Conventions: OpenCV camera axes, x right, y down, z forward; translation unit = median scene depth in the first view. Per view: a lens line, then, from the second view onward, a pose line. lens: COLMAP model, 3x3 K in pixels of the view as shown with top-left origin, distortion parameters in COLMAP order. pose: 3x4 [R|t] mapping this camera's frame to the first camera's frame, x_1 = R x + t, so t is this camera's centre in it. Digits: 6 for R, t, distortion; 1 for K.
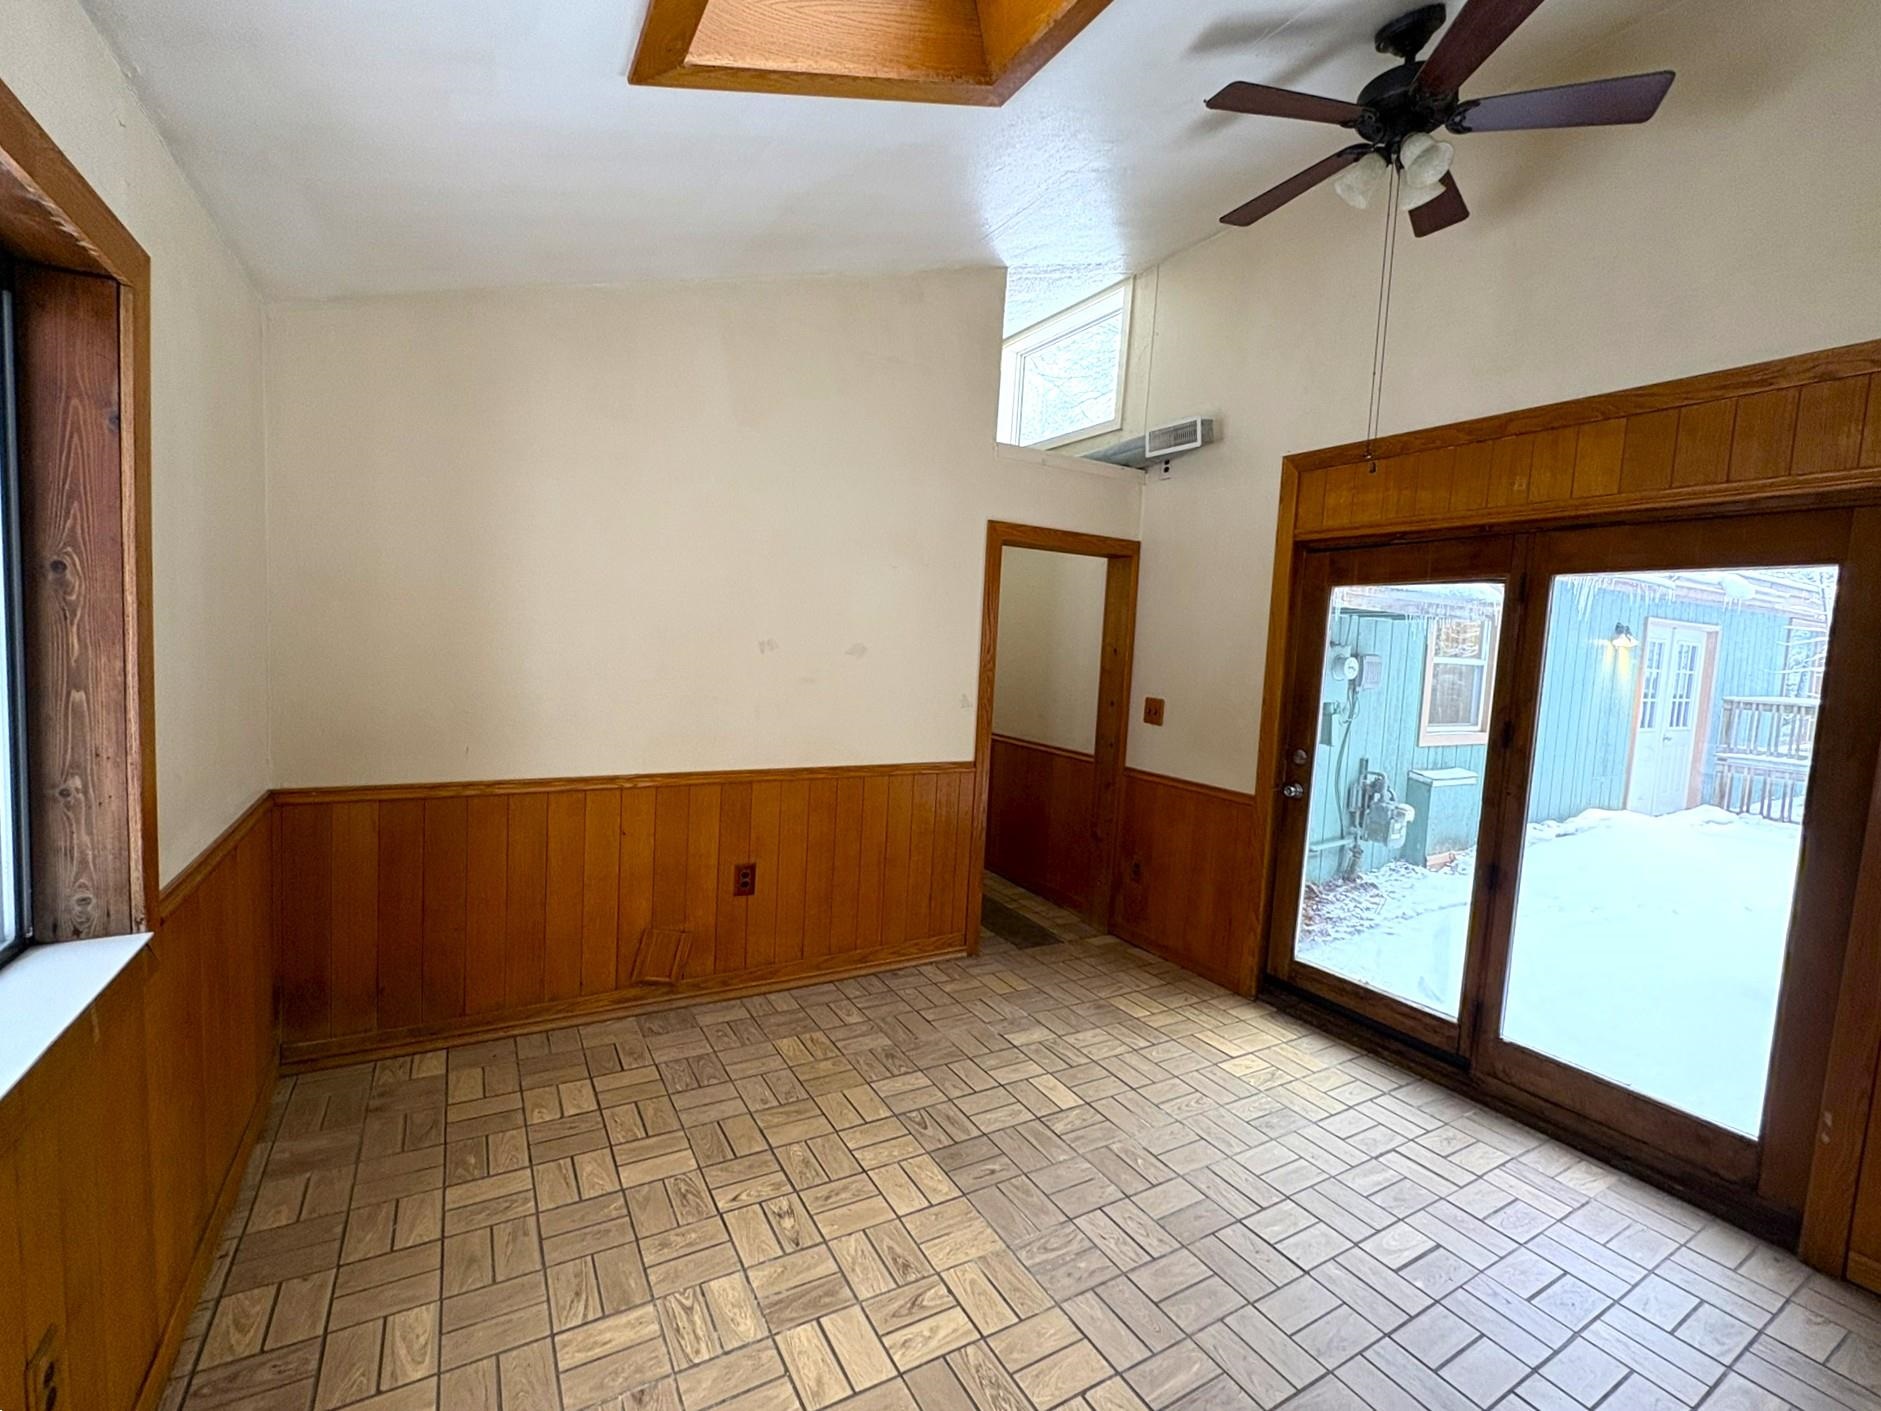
lens RADIAL K [[822.2, 0, 940.5], [0, 822.2, 705.5], [0, 0, 1]] dist [0.000176, -0.000011]
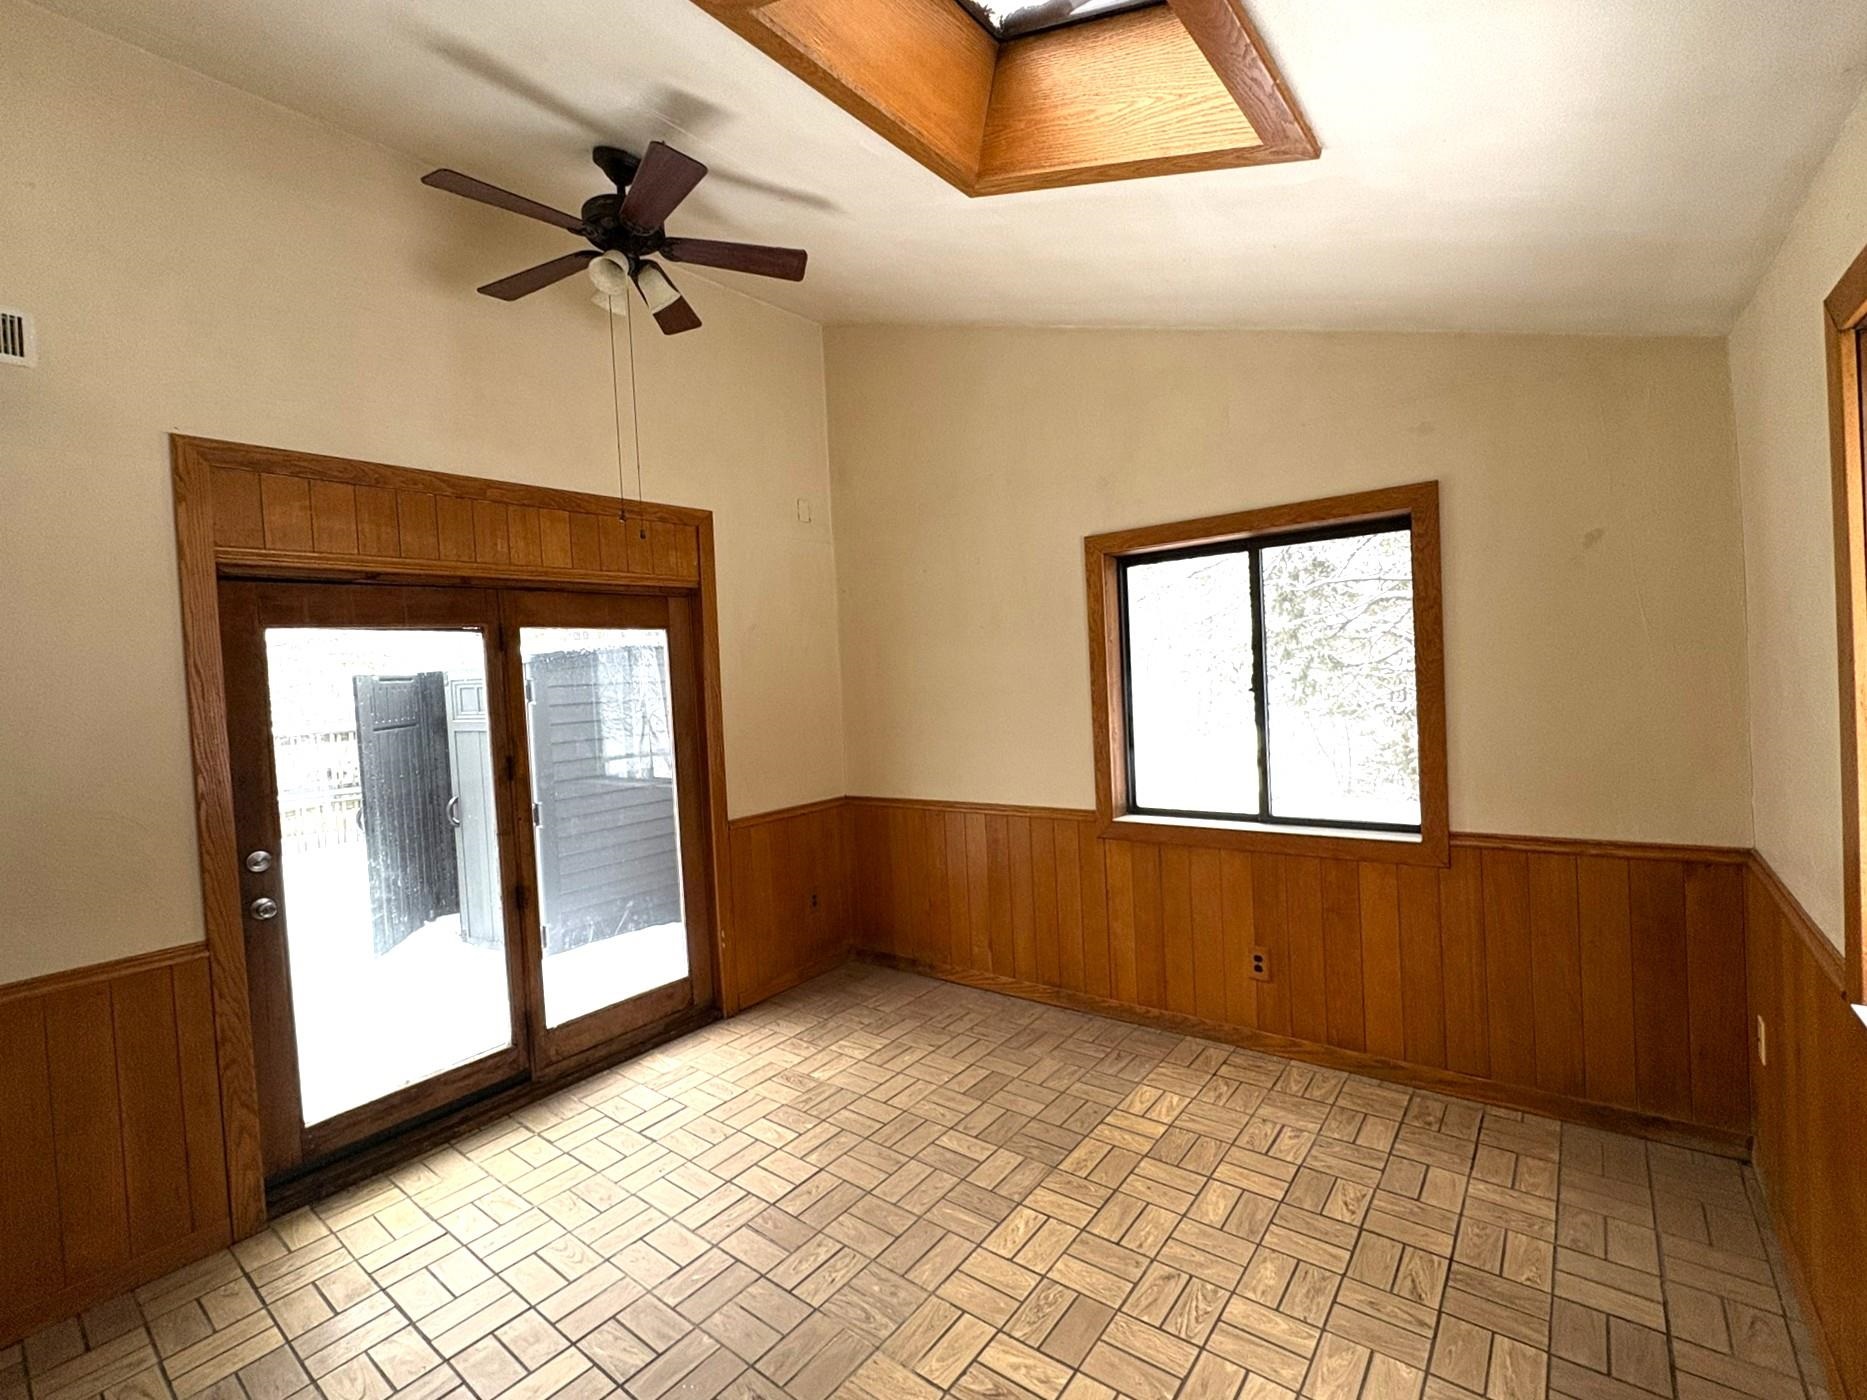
lens RADIAL K [[819.8, 0, 933.5], [0, 819.8, 700.0], [0, 0, 1]] dist [-0.000704, 0.000010]
pose [[-0.366890, -0.061882, 0.928204, -0.566244], [0.109063, 0.988043, 0.108981, -0.118194], [-0.923849, 0.141216, -0.355754, 0.878542]]
